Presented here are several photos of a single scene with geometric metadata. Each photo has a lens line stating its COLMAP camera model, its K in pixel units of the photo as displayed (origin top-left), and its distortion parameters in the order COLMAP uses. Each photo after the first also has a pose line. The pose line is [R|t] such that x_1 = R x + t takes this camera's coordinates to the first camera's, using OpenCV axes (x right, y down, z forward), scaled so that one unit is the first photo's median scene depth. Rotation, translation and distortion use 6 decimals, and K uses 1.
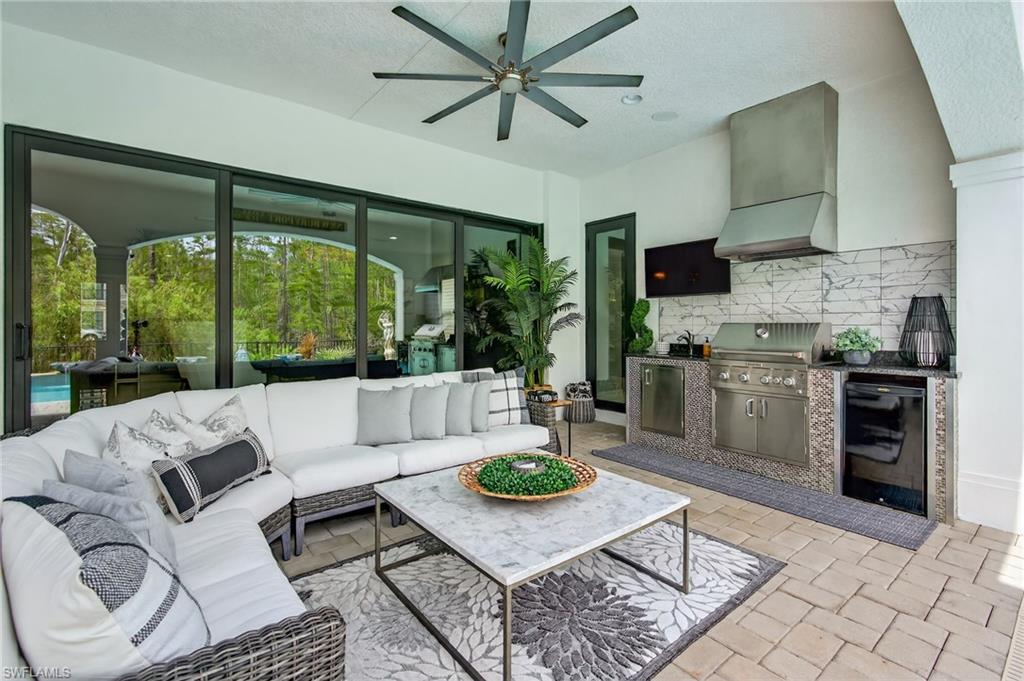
lens RADIAL K [[459.7, 0, 501.7], [0, 459.7, 322.9], [0, 0, 1]] dist [-0.009702, 0.002102]
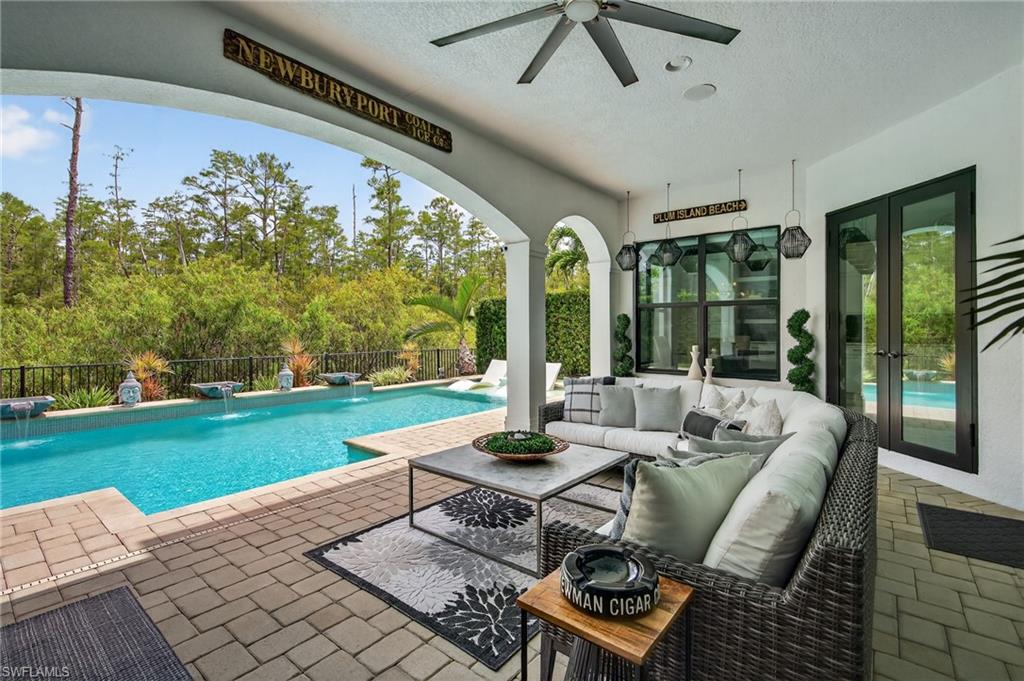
lens RADIAL K [[459.7, 0, 508.1], [0, 459.7, 335.4], [0, 0, 1]] dist [-0.009702, 0.002102]
pose [[-0.974764, 0.001884, -0.223232, 0.429250], [0.001503, 0.999997, 0.001874, -0.010233], [0.223234, 0.001491, -0.974764, 2.494527]]
